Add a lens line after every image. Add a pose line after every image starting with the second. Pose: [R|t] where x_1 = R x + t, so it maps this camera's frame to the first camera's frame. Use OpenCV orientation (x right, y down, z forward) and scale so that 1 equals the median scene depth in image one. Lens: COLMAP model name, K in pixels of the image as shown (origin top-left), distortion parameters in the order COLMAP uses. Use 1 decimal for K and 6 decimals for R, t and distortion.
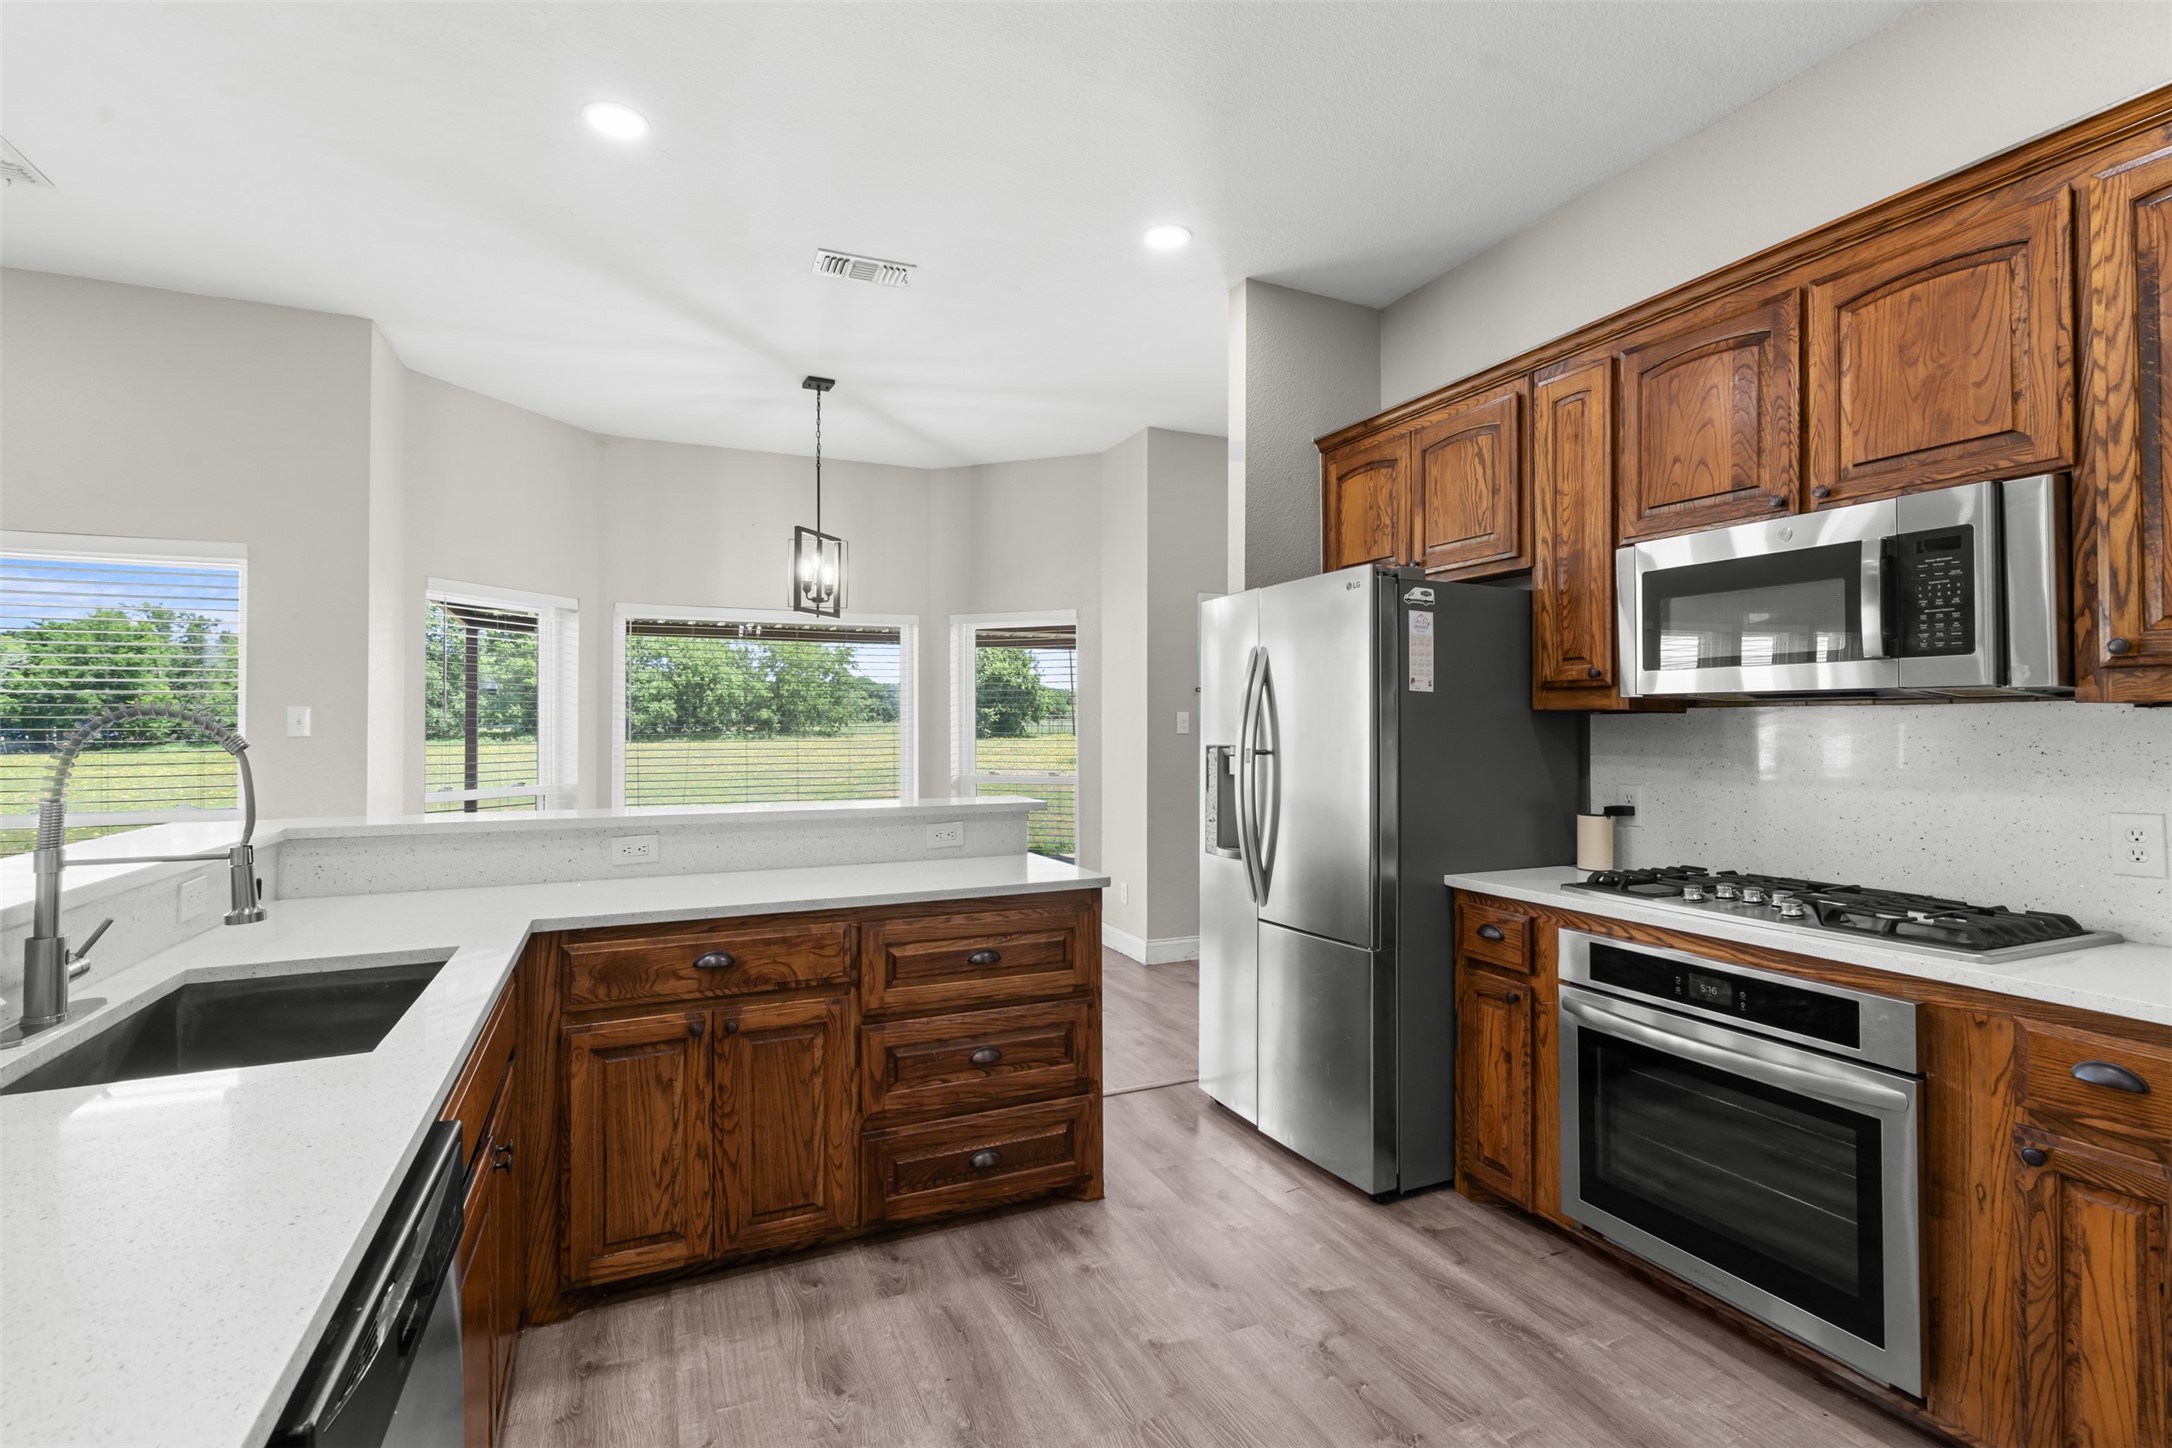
lens RADIAL K [[997.6, 0, 1086.0], [0, 997.6, 724.0], [0, 0, 1]] dist [0.001782, 0.000217]
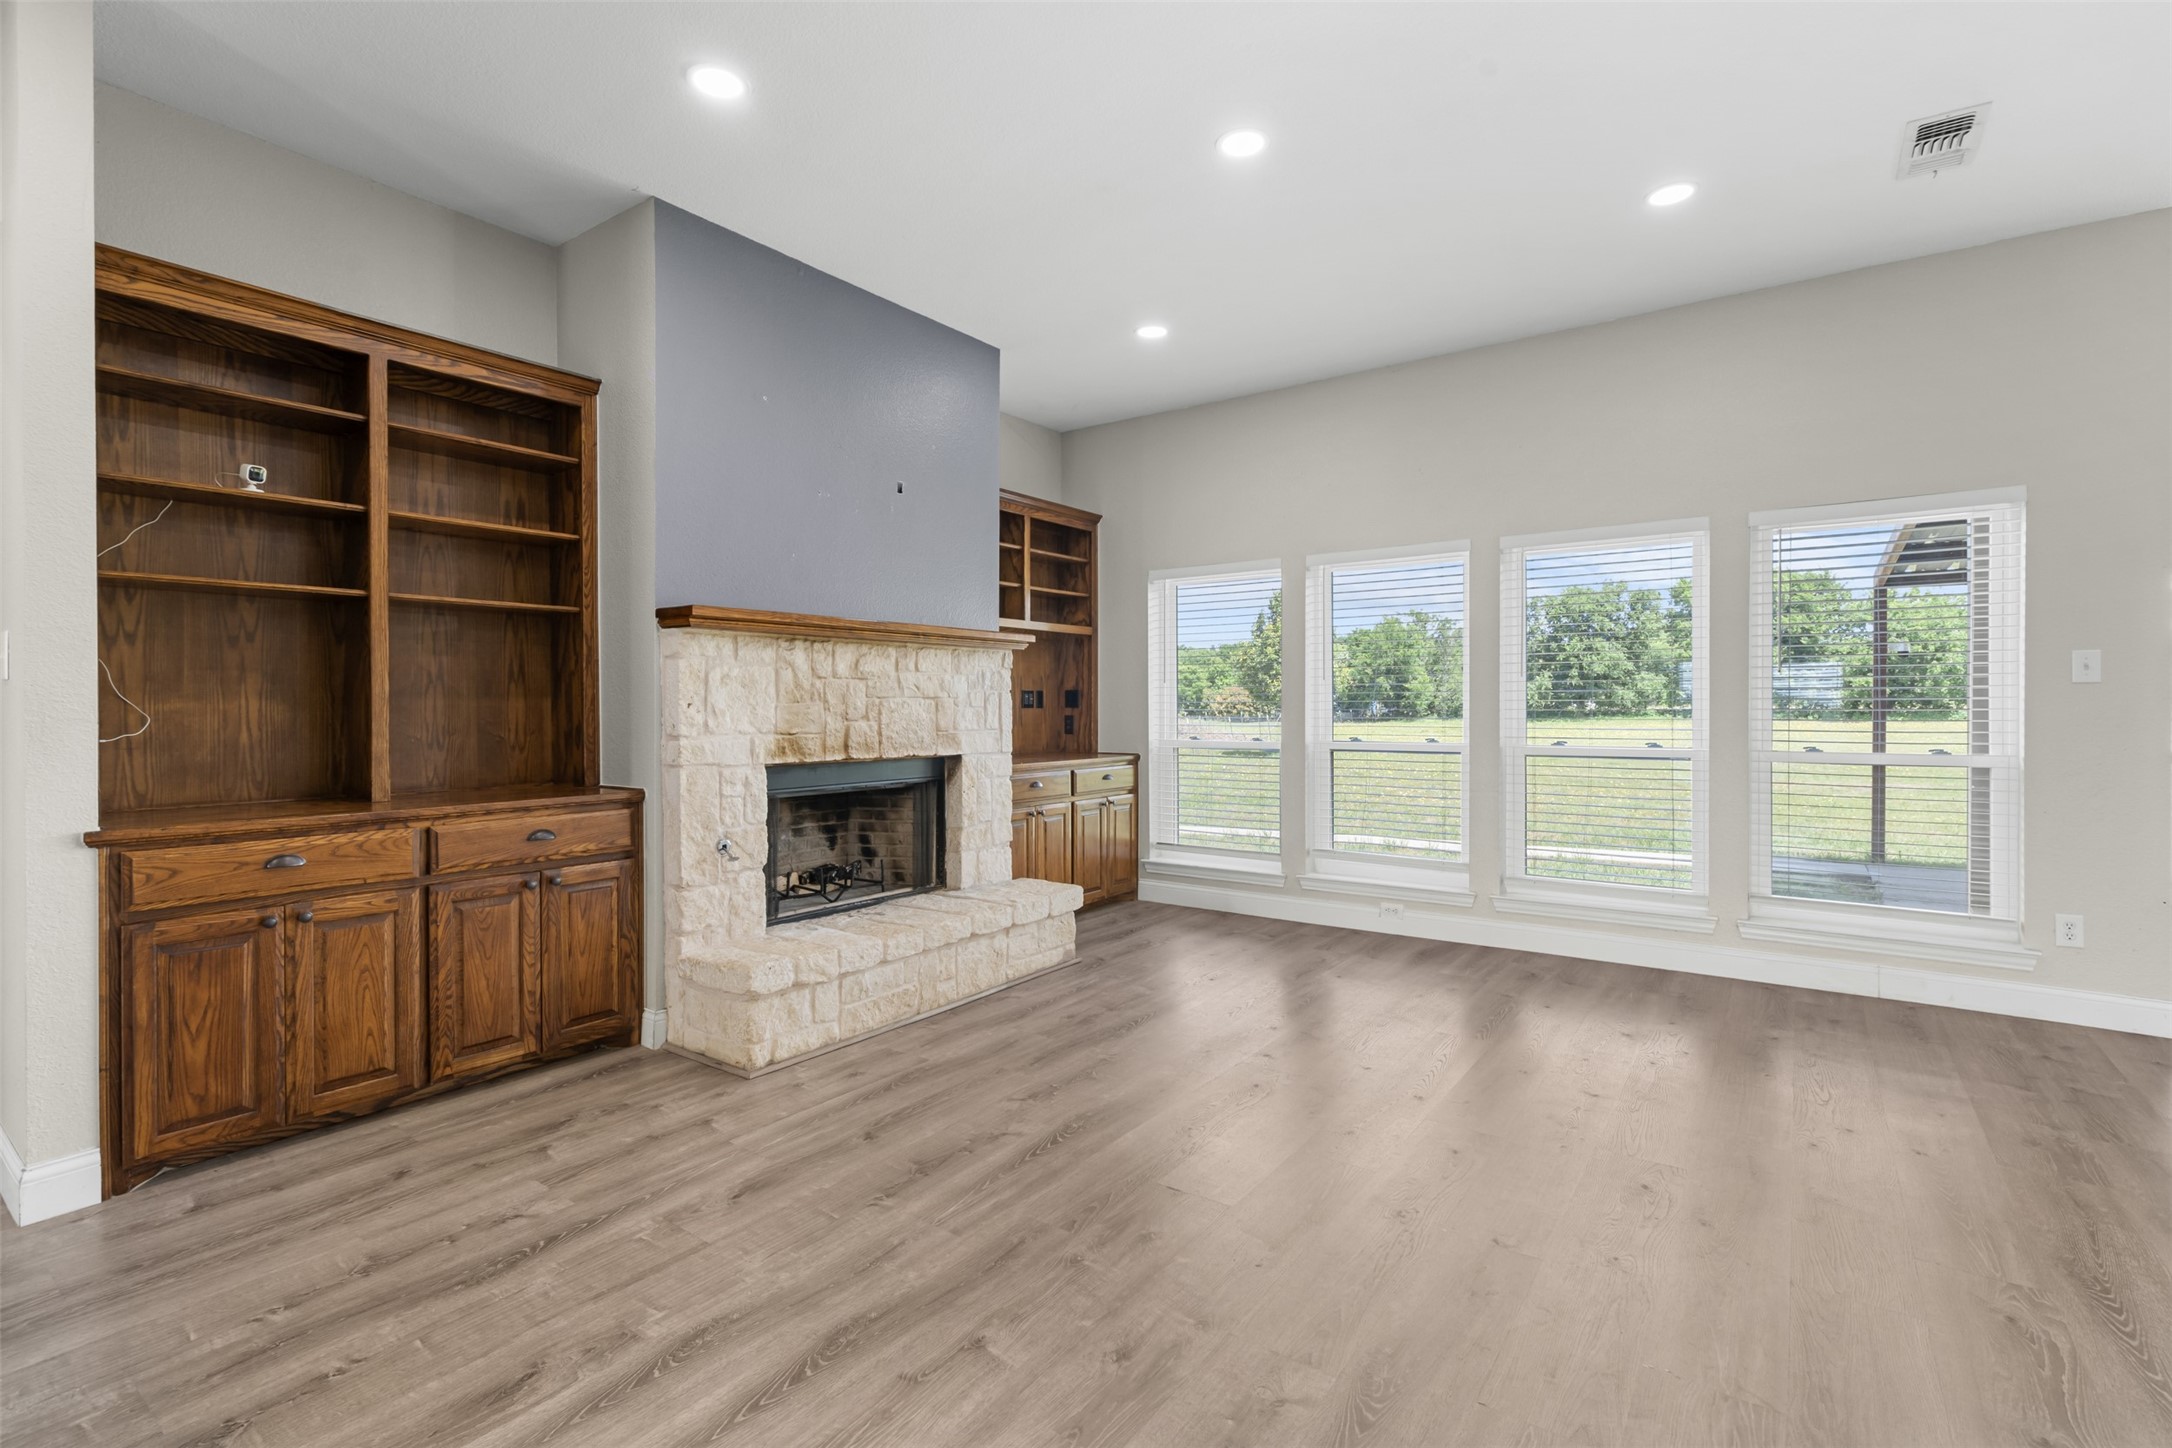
lens RADIAL K [[987.7, 0, 1095.6], [0, 987.7, 711.8], [0, 0, 1]] dist [-0.002262, -0.000330]
pose [[0.502197, 0.007296, -0.864722, -0.698682], [0.000499, 0.999962, 0.008727, 0.050612], [0.864753, -0.004814, 0.502174, -0.415834]]
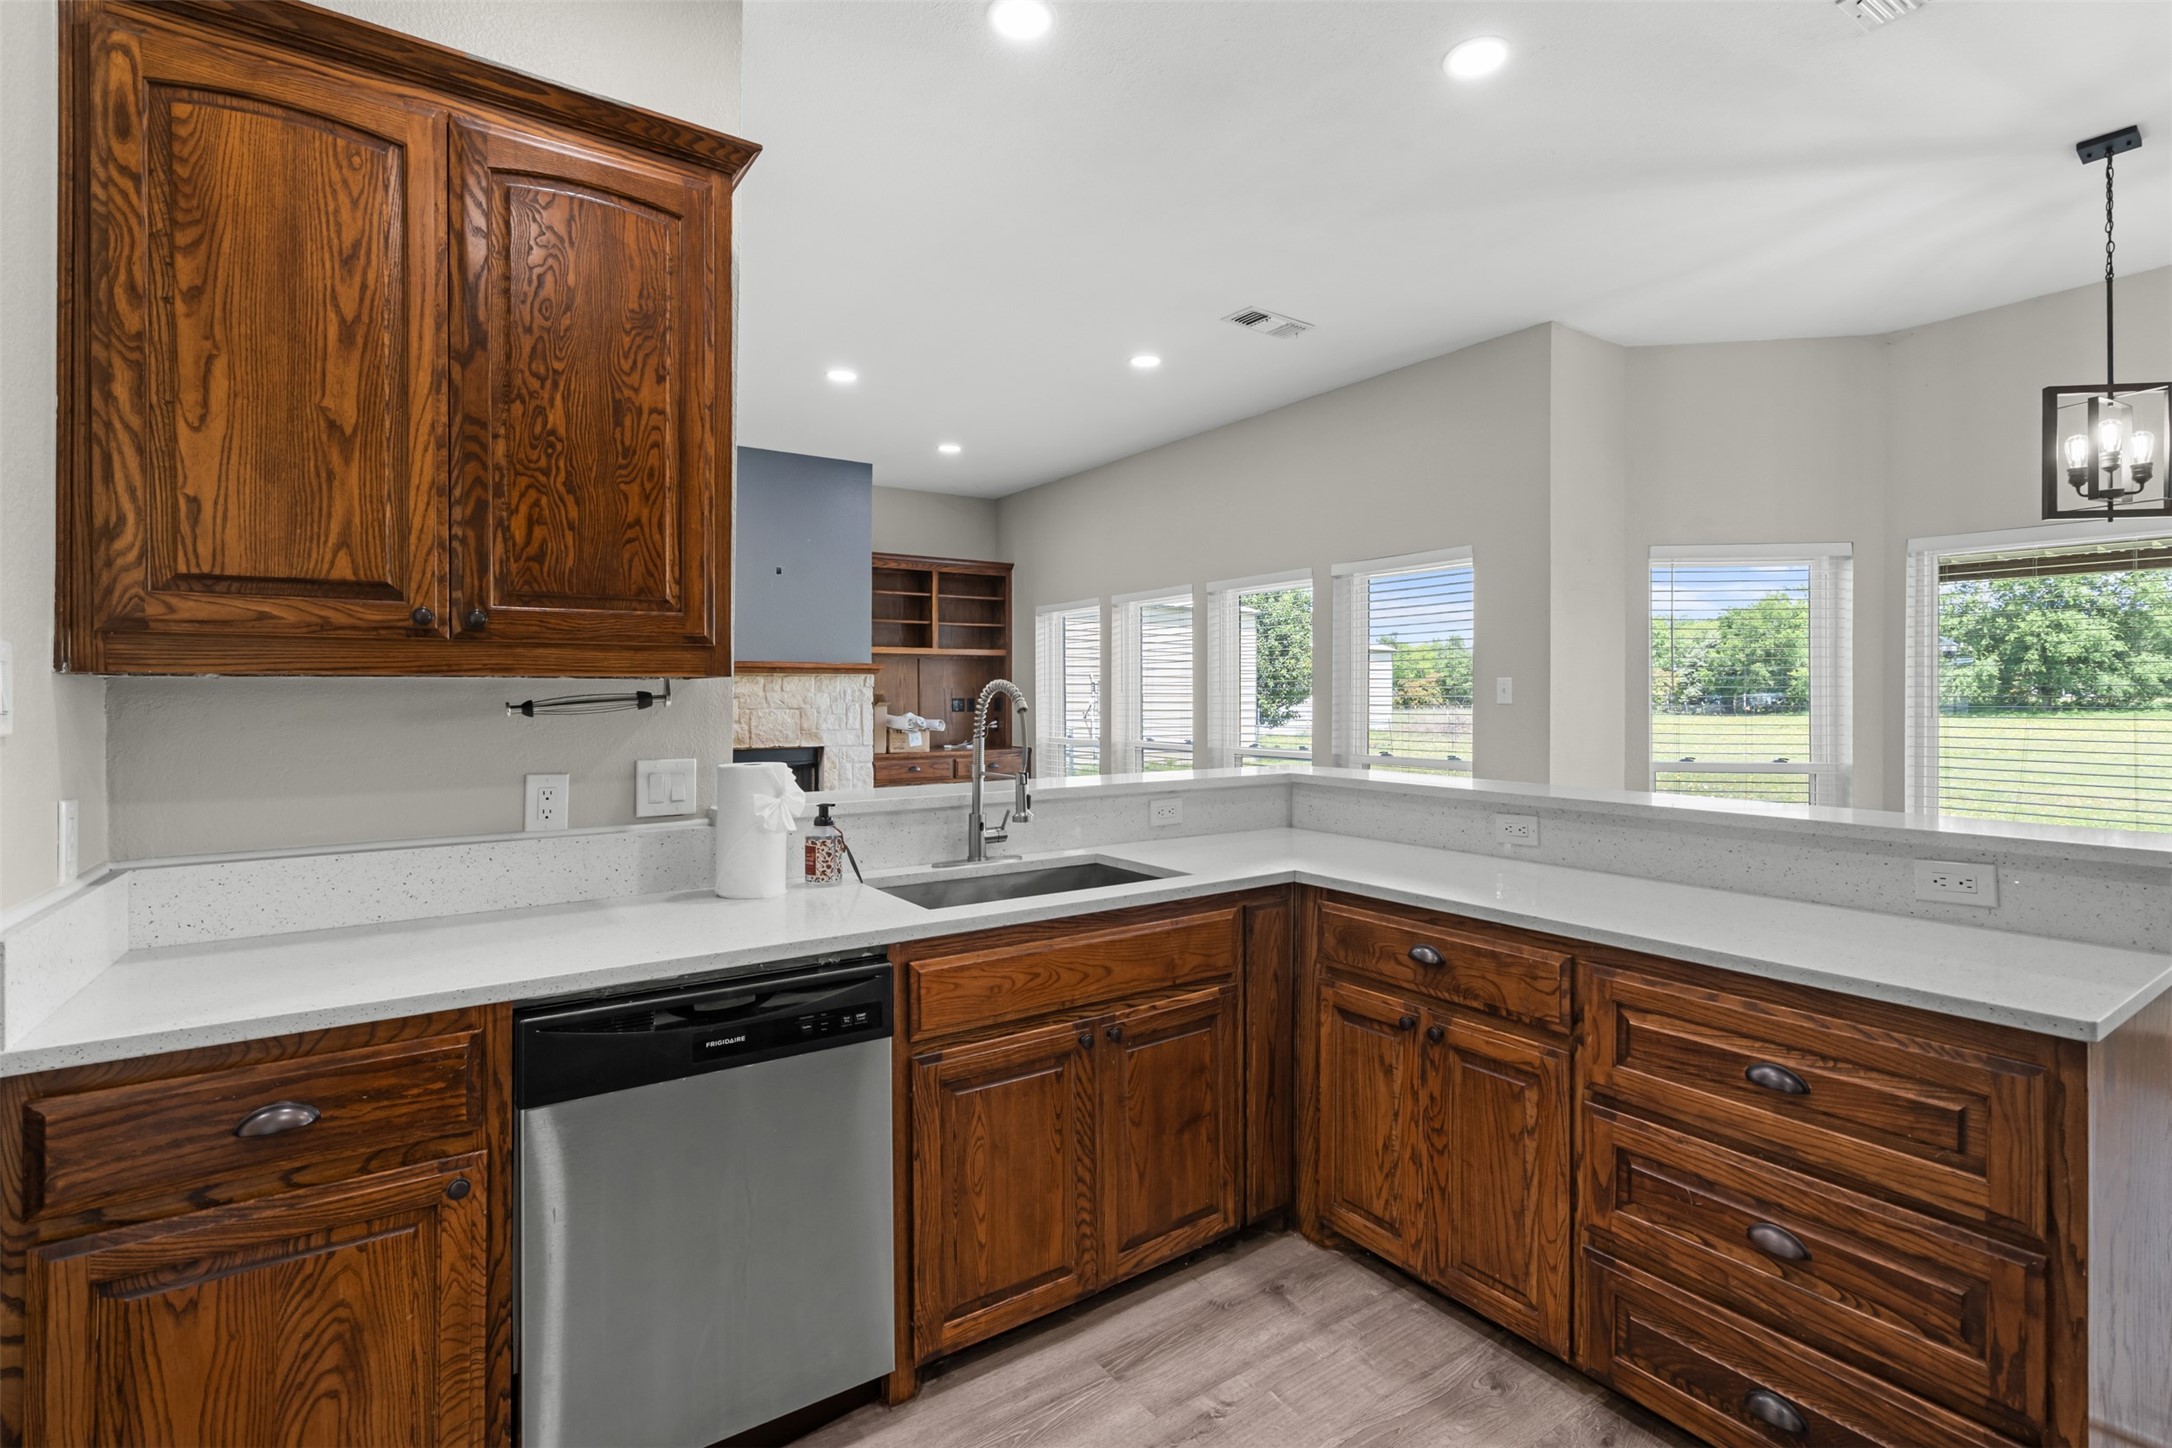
lens RADIAL K [[1002.8, 0, 1094.2], [0, 1002.8, 700.5], [0, 0, 1]] dist [-0.002375, 0.000036]
pose [[0.184367, 0.007398, -0.982830, 0.448576], [0.001149, 0.999969, 0.007743, -0.001253], [0.982857, -0.002557, 0.184352, 0.516656]]
